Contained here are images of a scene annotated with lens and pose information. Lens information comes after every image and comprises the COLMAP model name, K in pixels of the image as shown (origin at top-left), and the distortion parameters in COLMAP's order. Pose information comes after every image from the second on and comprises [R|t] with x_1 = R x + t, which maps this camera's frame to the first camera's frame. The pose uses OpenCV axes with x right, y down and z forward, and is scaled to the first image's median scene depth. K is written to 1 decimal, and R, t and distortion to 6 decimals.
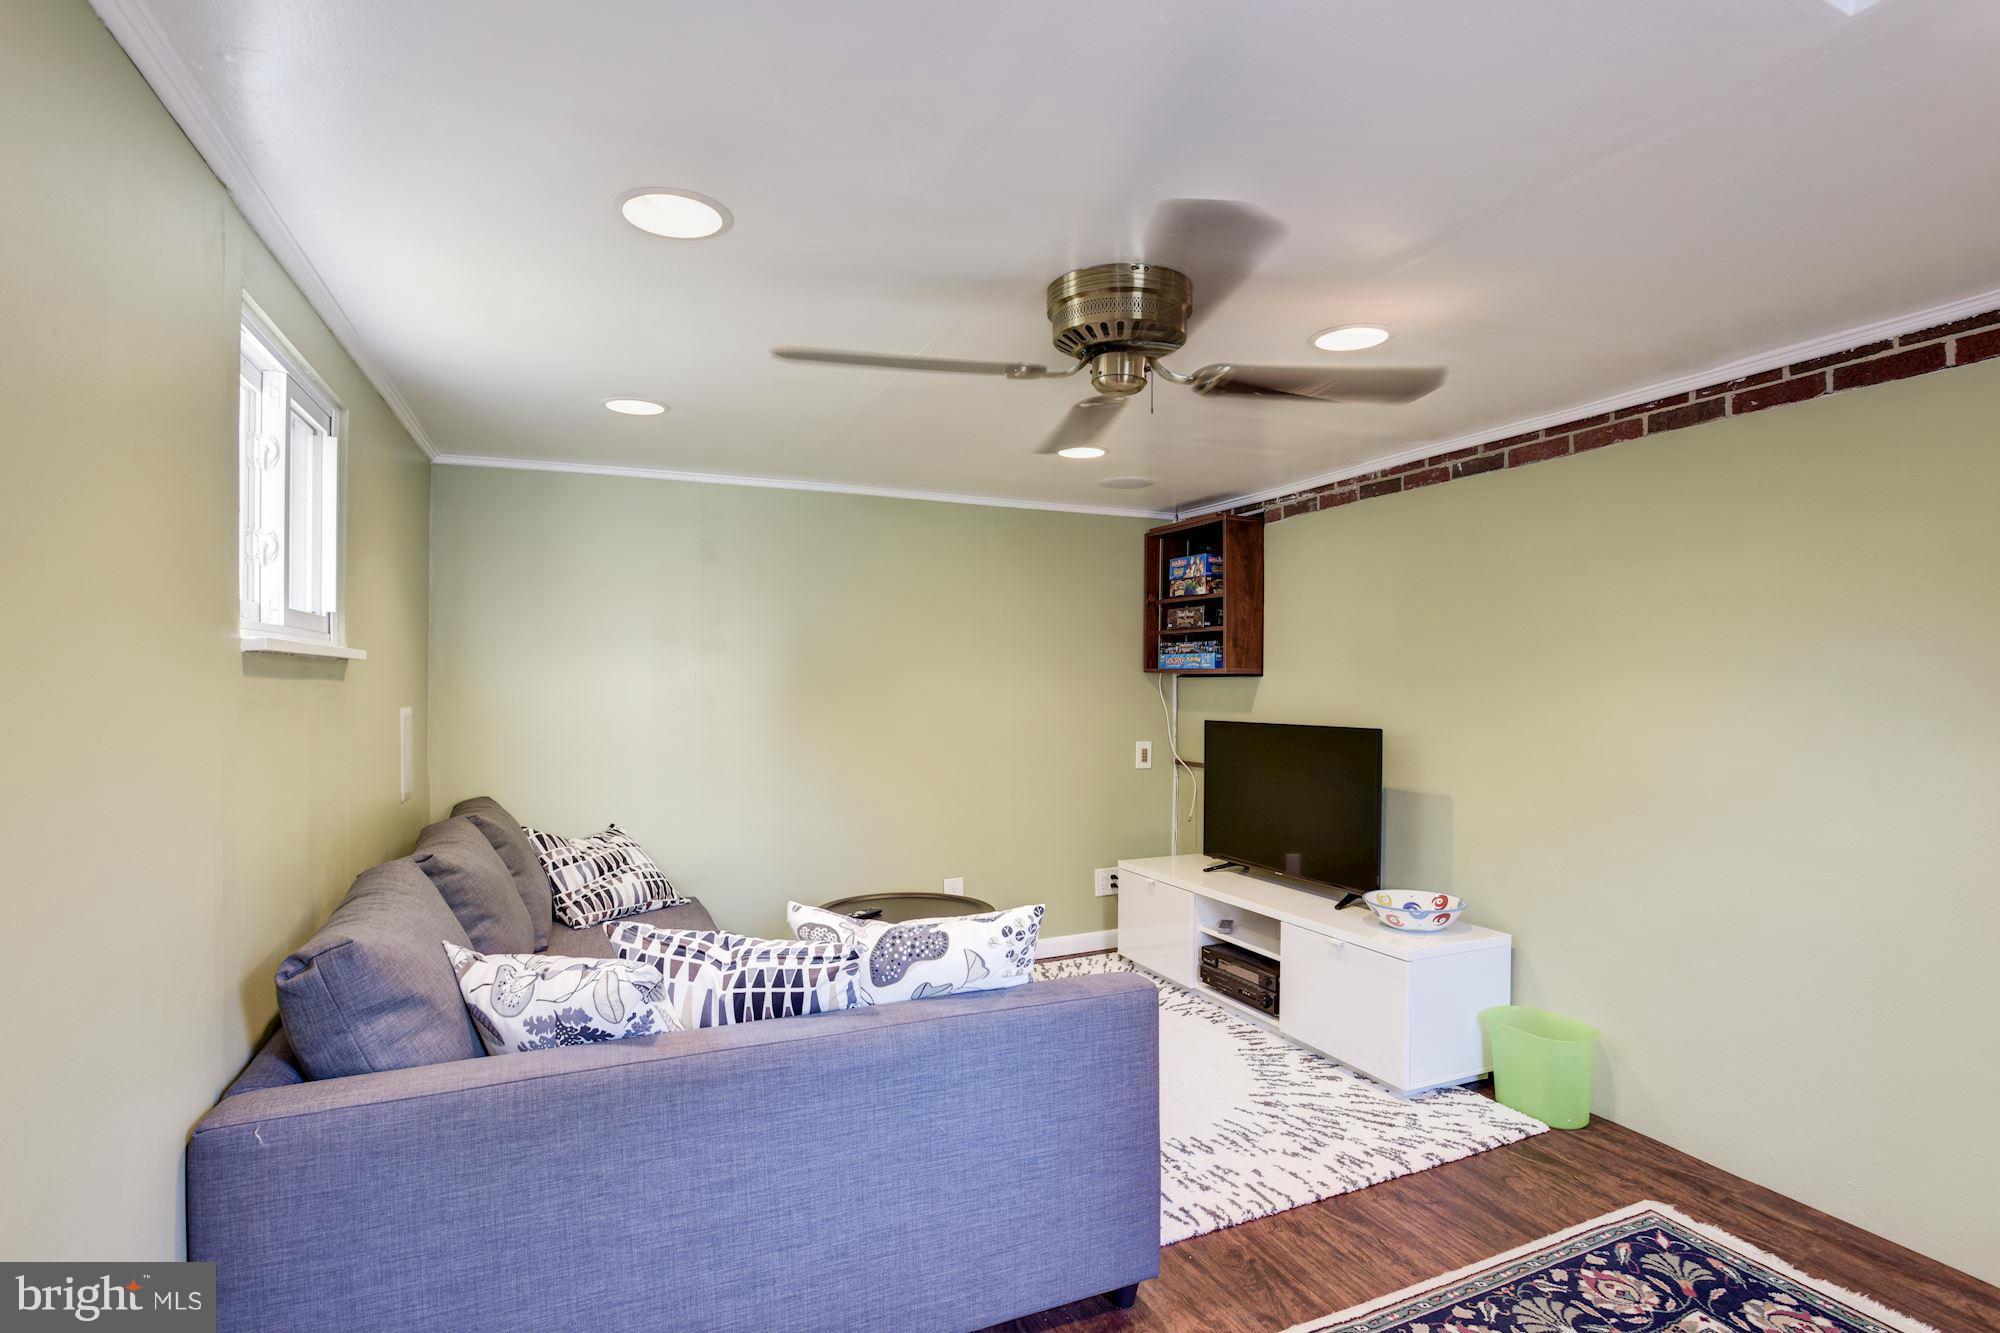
lens RADIAL K [[1033.4, 0, 910.4], [0, 1033.4, 713.9], [0, 0, 1]] dist [-0.062704, 0.033144]
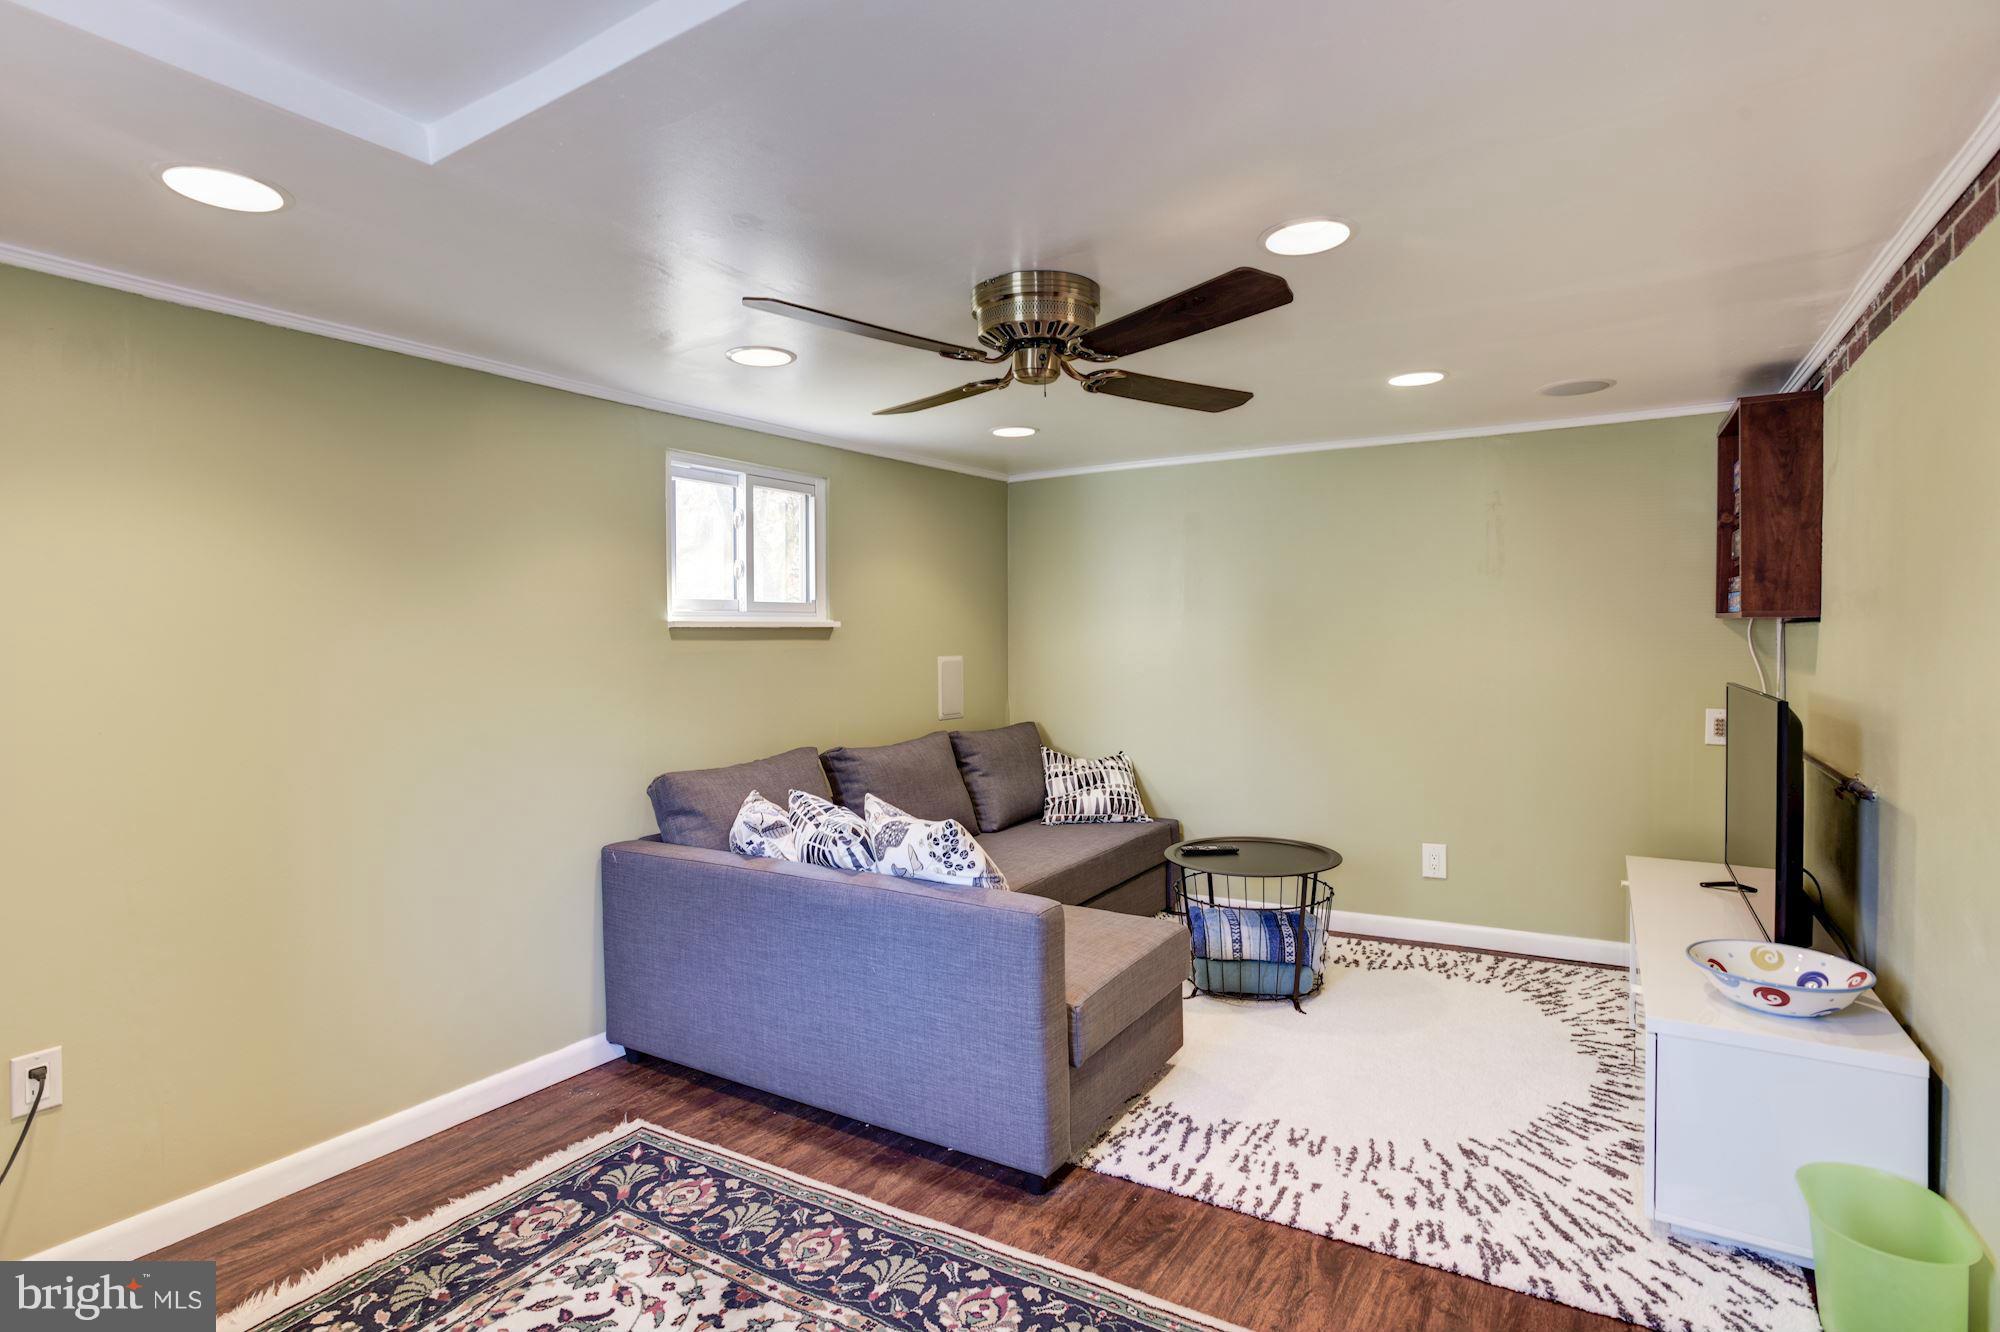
lens RADIAL K [[987.0, 0, 1000.0], [0, 987.0, 666.0], [0, 0, 1]] dist [-0.060486, 0.028846]
pose [[0.564568, 0.016083, -0.825230, 0.776440], [-0.012103, 0.999864, 0.011207, -0.010245], [0.825298, 0.003661, 0.564686, 0.256925]]
